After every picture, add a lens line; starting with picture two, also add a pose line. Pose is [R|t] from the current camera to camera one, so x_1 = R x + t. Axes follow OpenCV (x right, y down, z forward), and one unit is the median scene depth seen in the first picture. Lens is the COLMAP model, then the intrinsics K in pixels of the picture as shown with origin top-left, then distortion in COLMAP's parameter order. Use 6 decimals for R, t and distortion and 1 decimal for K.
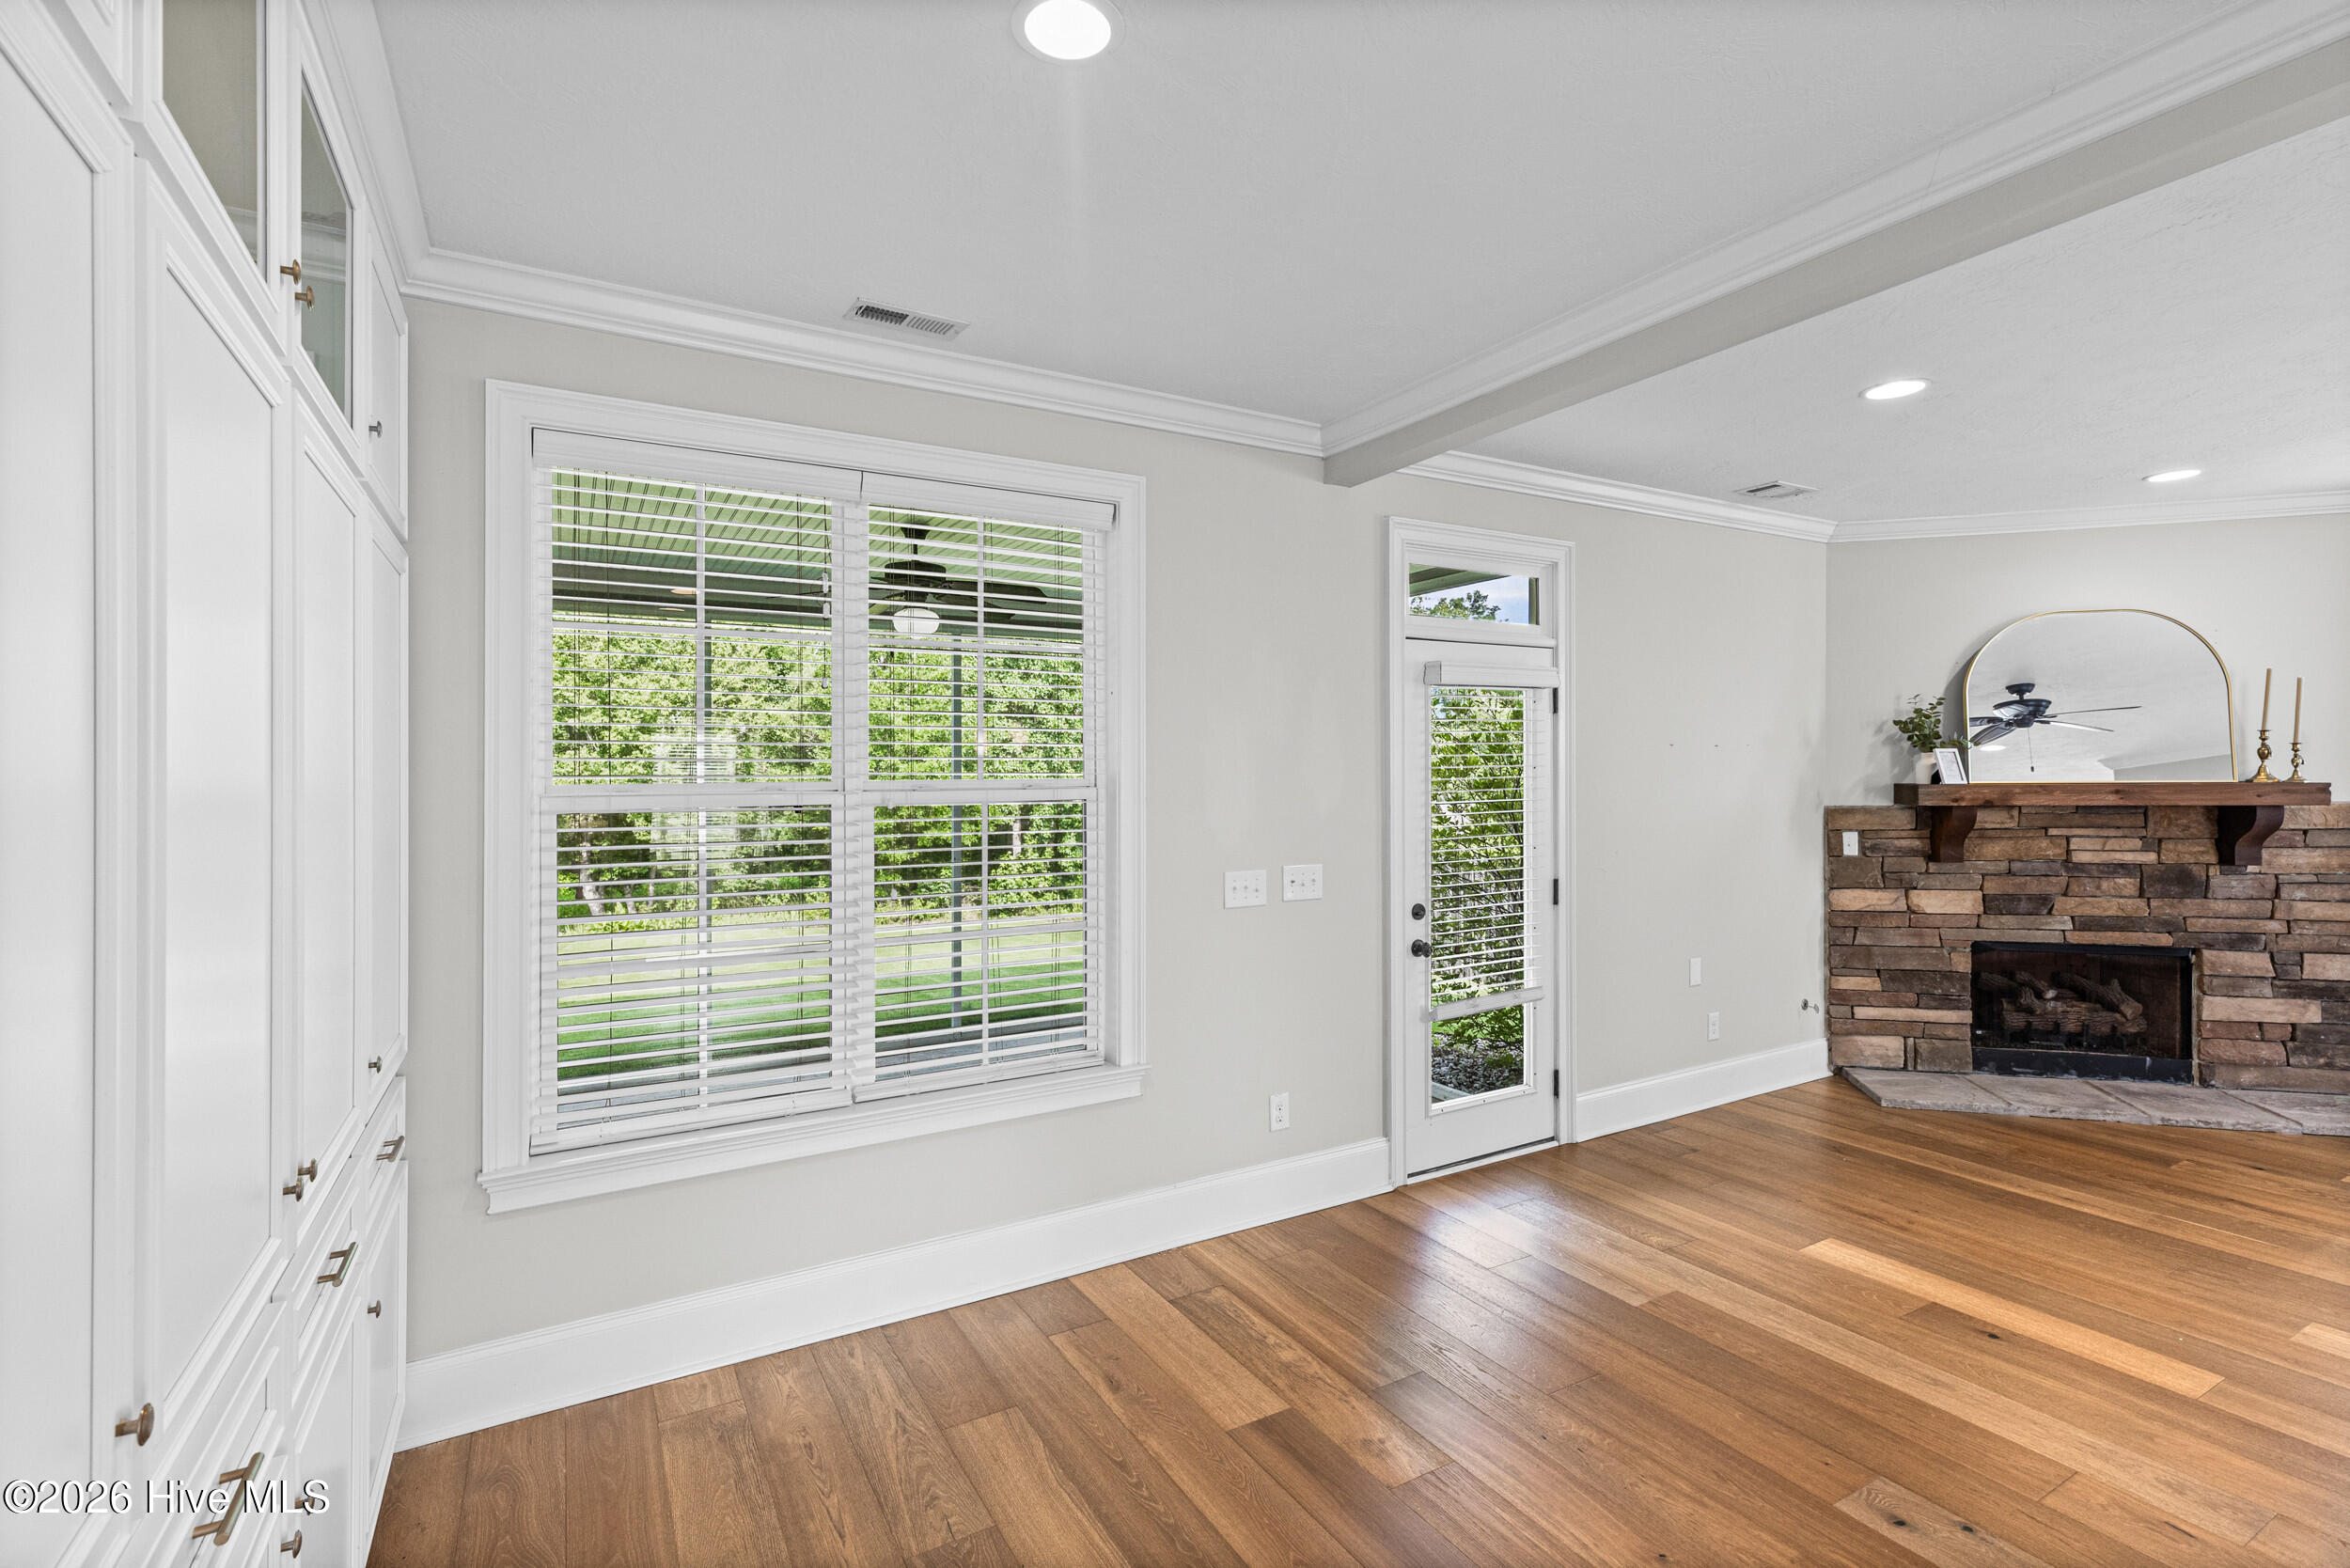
lens RADIAL K [[1068.5, 0, 1168.5], [0, 1068.5, 765.8], [0, 0, 1]] dist [0.004095, 0.000075]
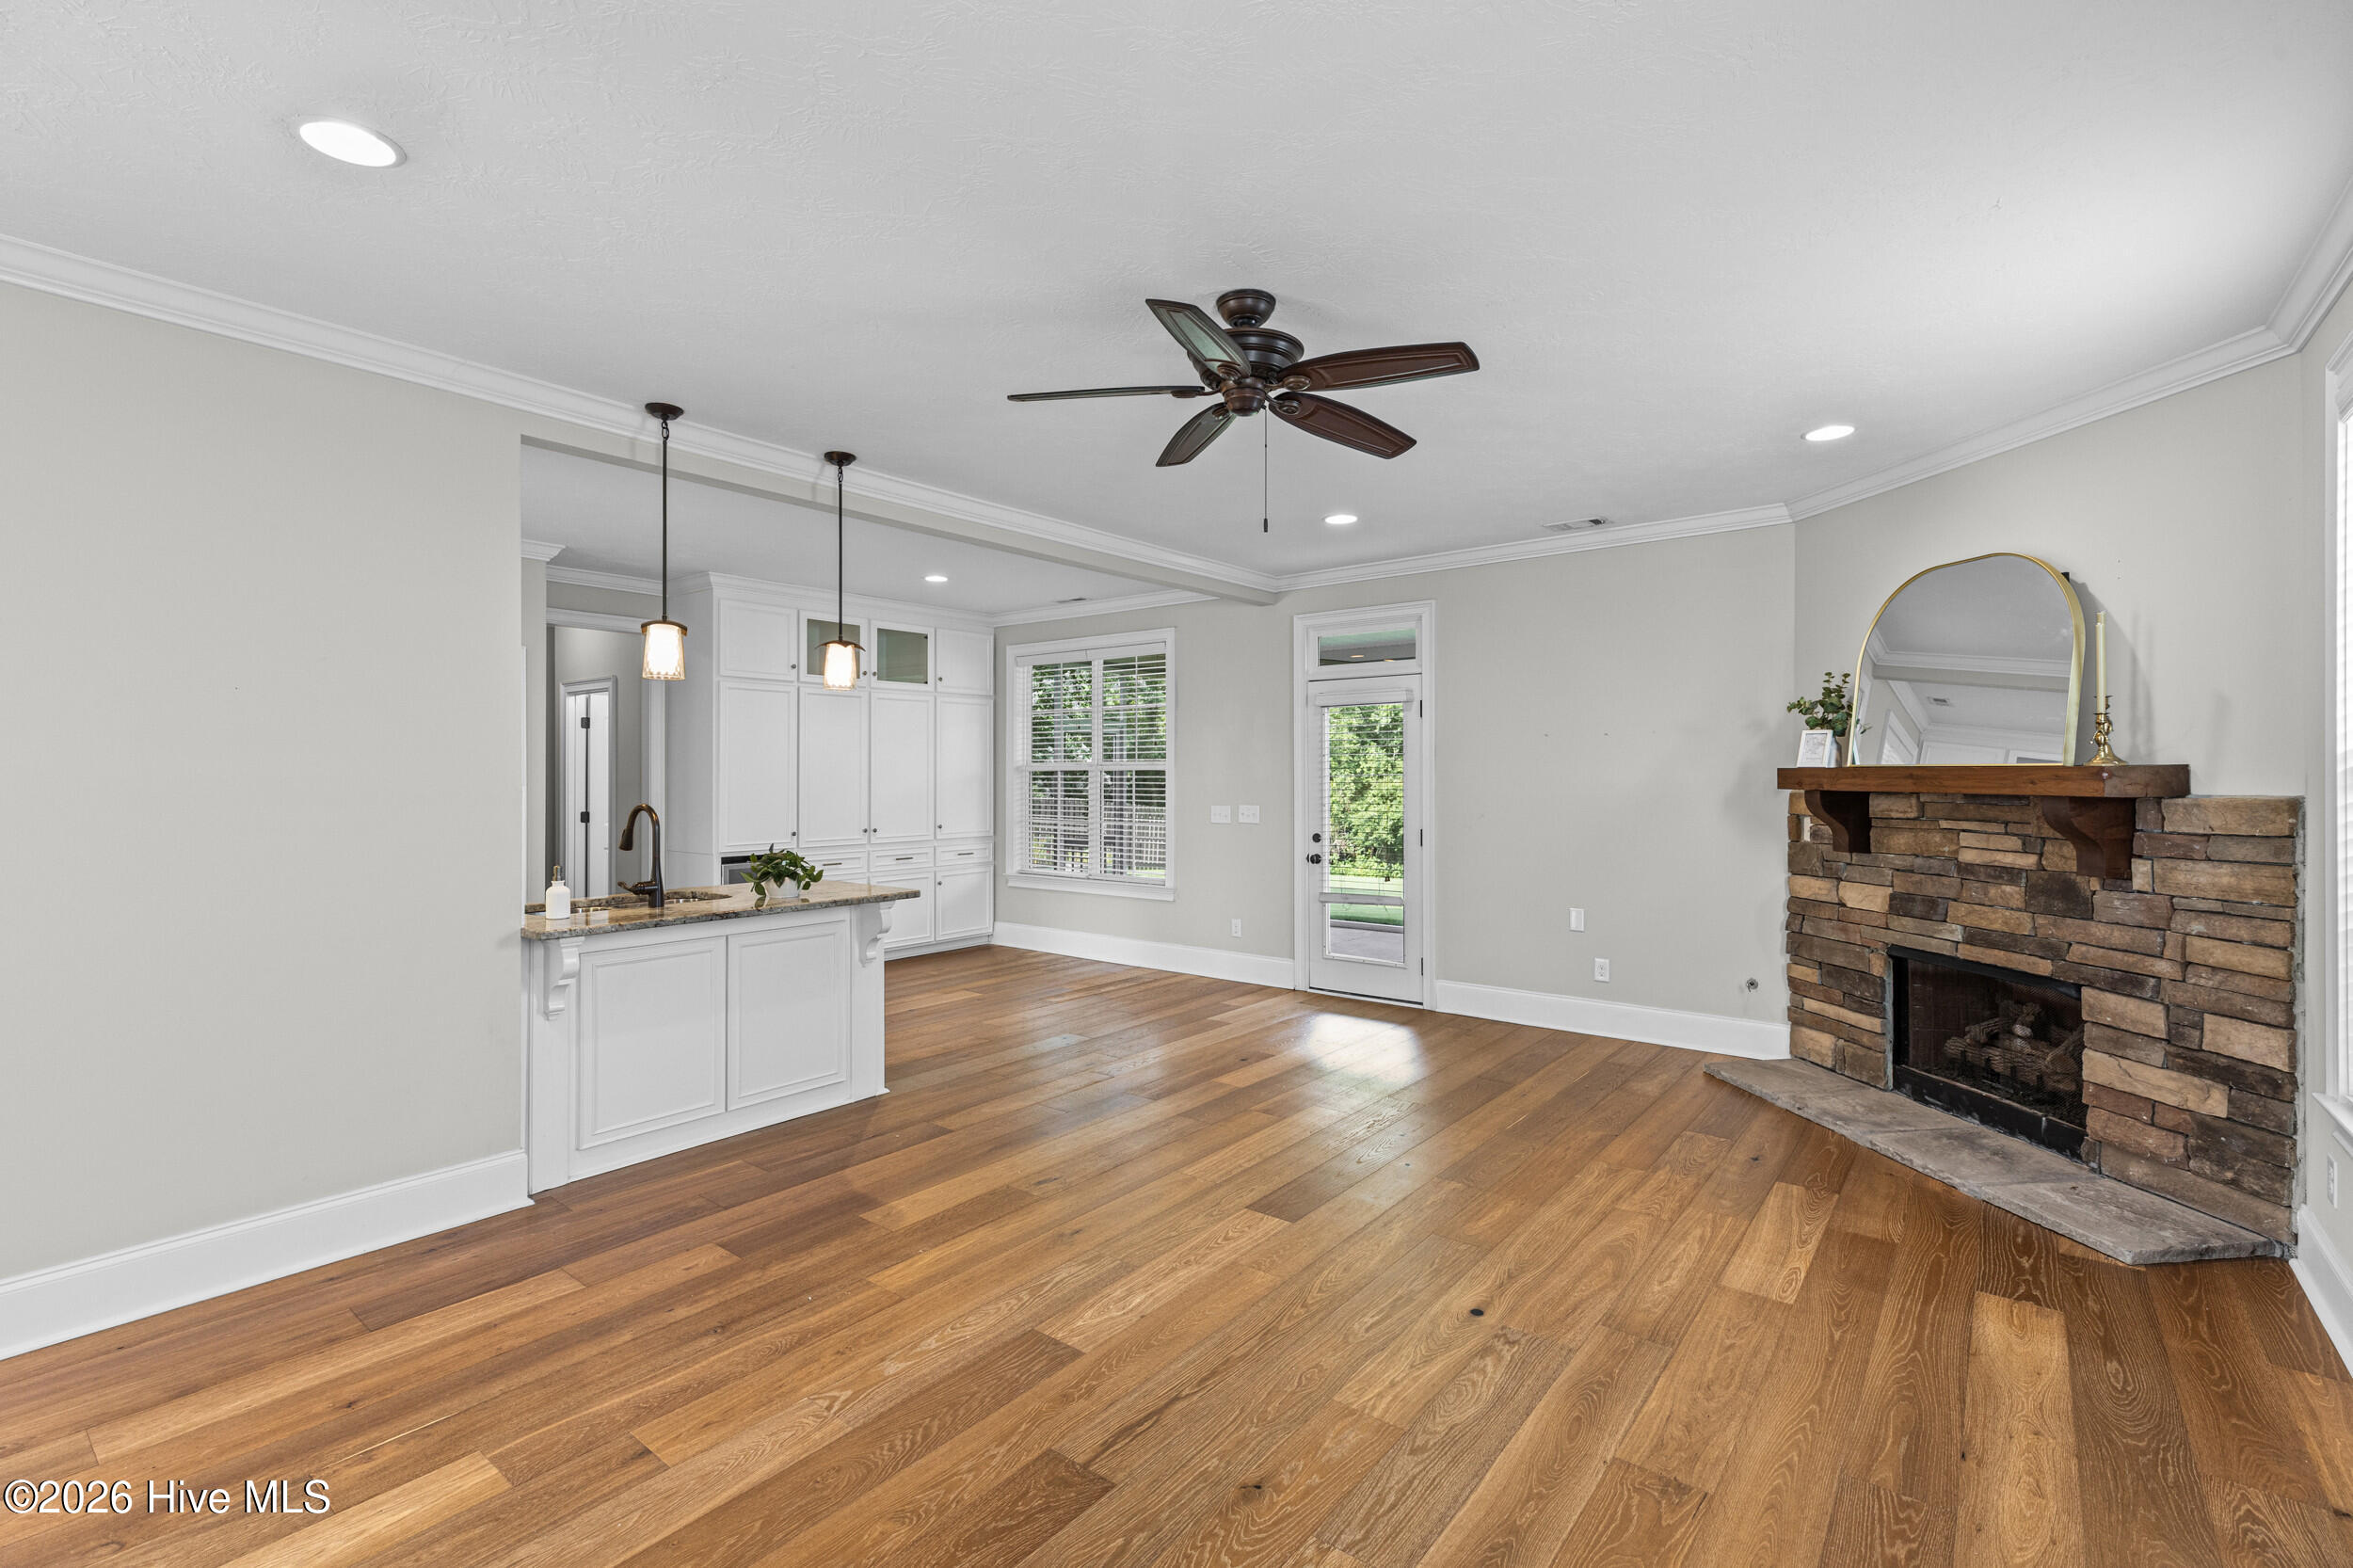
lens RADIAL K [[1047.6, 0, 1180.9], [0, 1047.6, 766.5], [0, 0, 1]] dist [0.002269, -0.000011]
pose [[0.372484, 0.003272, -0.928033, 1.391232], [0.006929, 0.999956, 0.006307, 0.006681], [0.928013, -0.008780, 0.372445, 0.132433]]
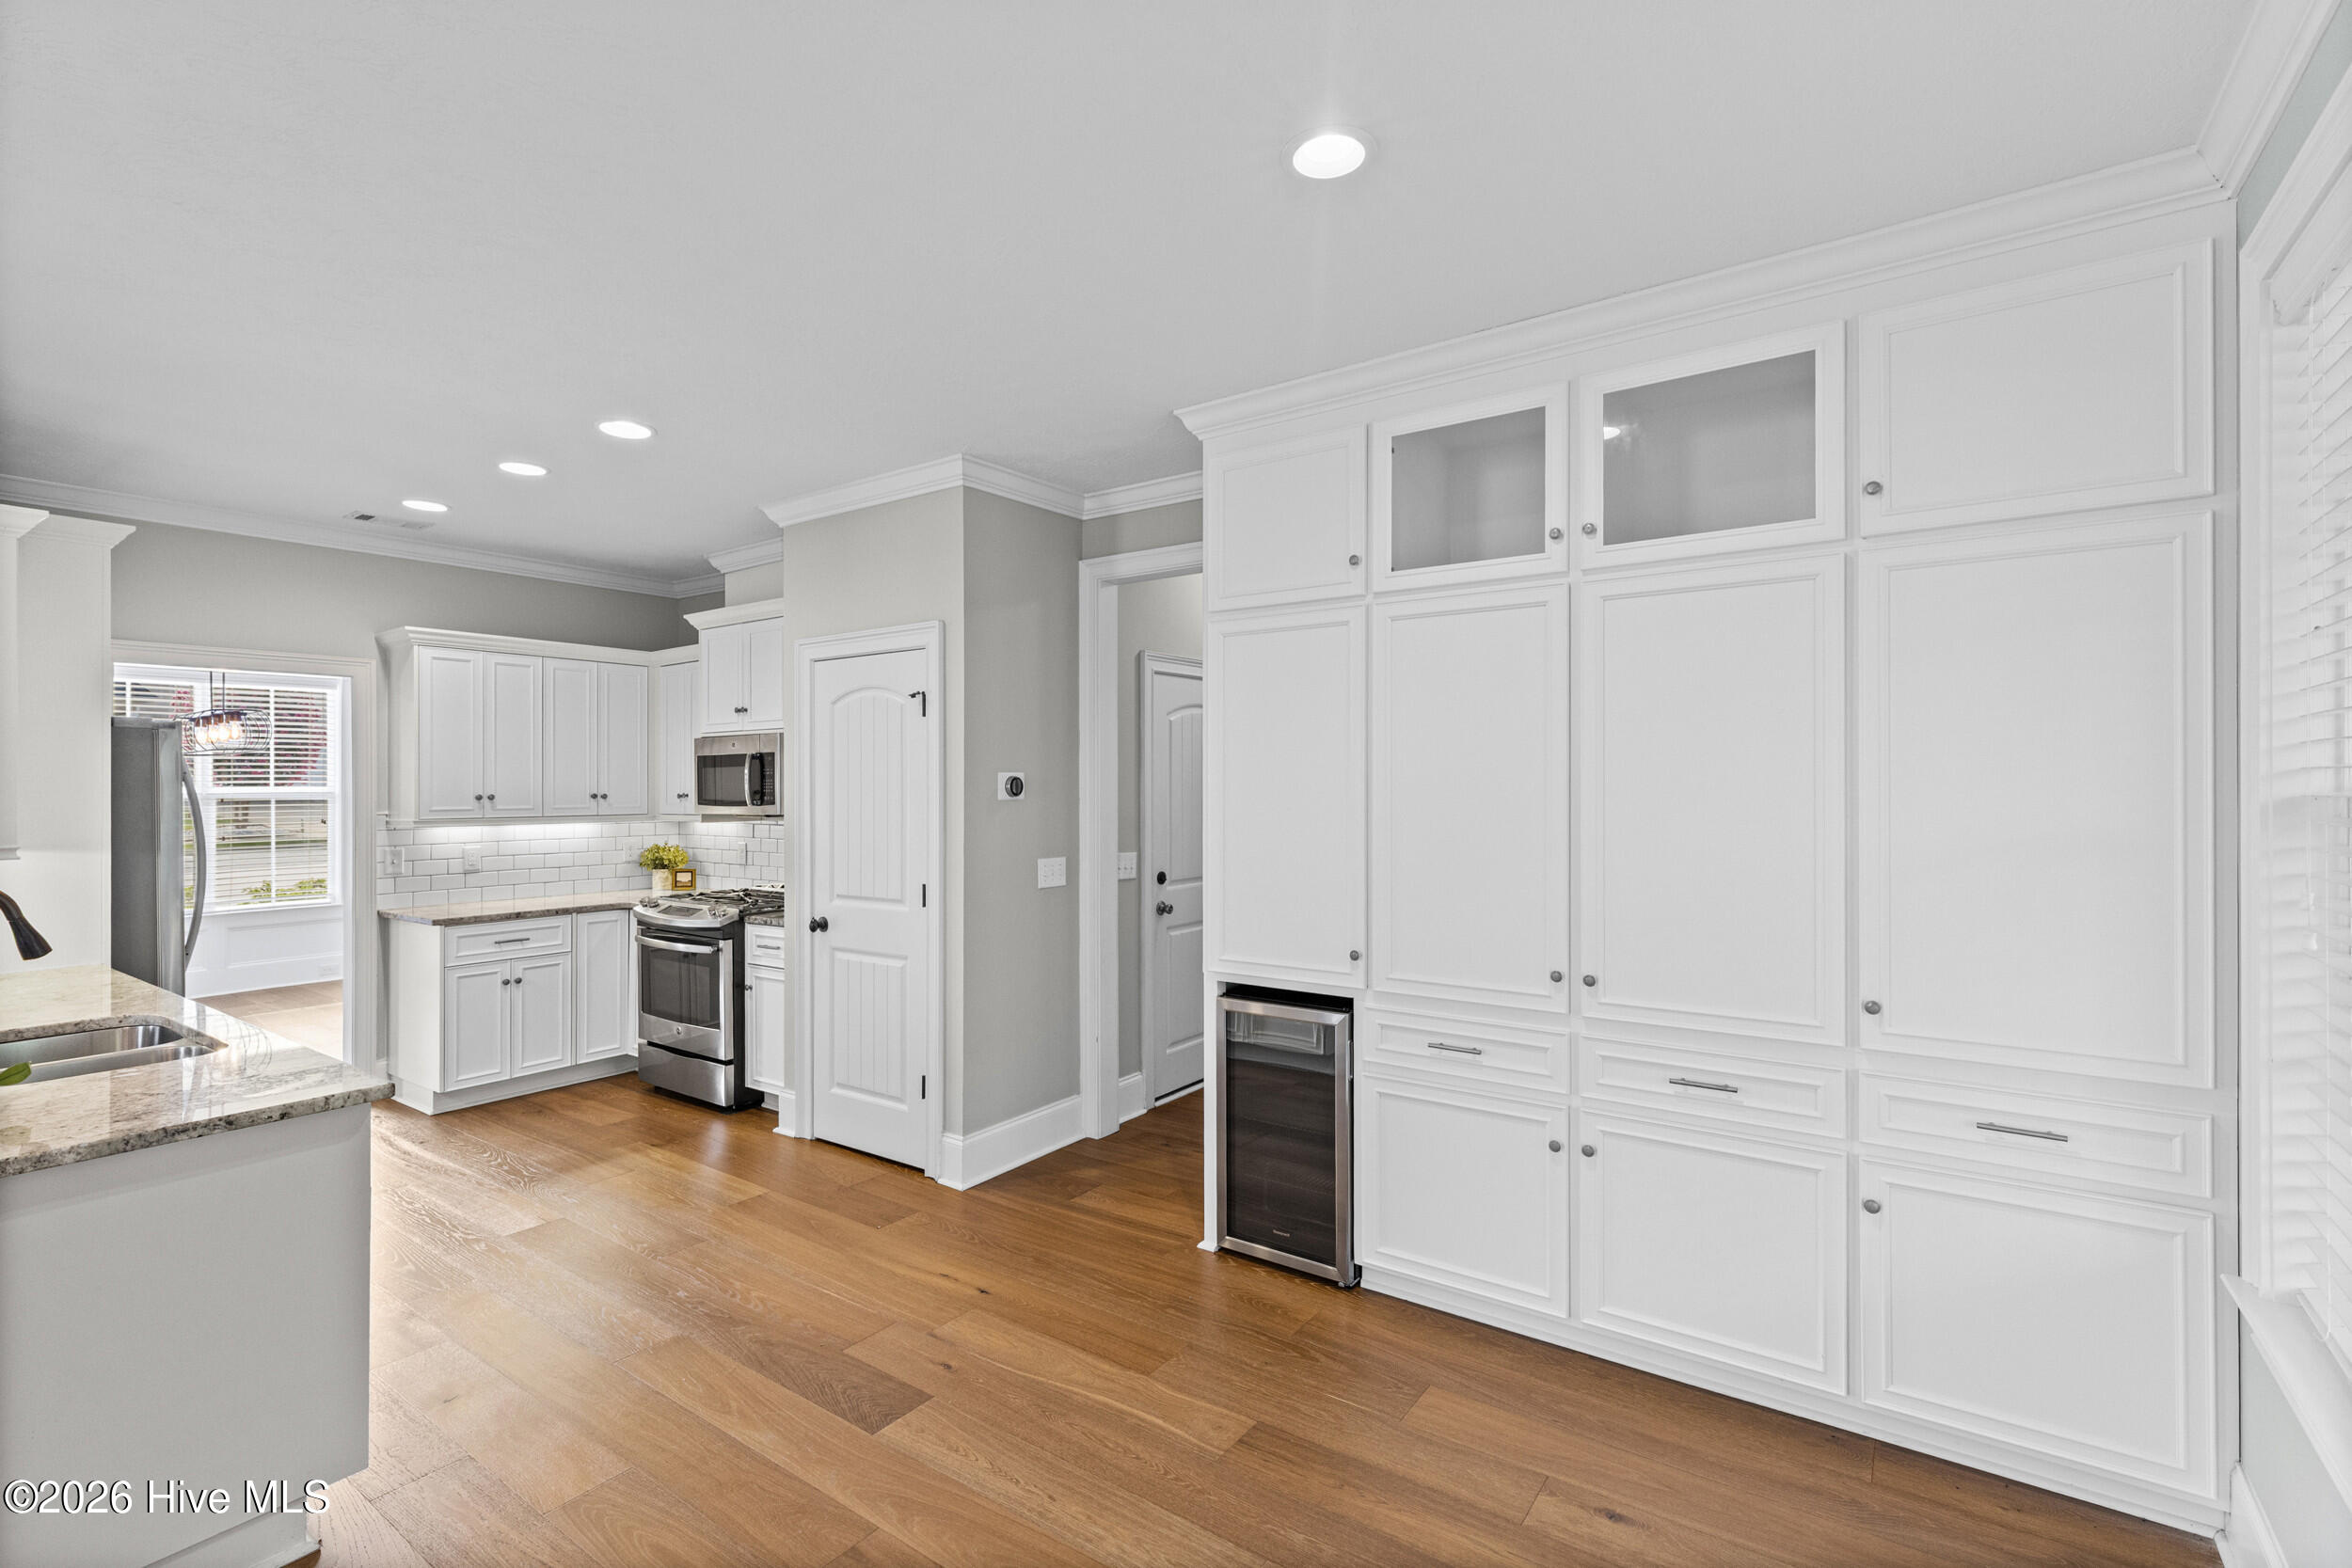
lens RADIAL K [[1055.4, 0, 1178.4], [0, 1055.4, 792.1], [0, 0, 1]] dist [0.002723, 0.000232]
pose [[-0.908060, 0.017033, -0.418495, 0.194121], [0.017738, 0.999840, 0.002205, 0.005697], [0.418465, -0.005420, -0.908217, 0.696680]]
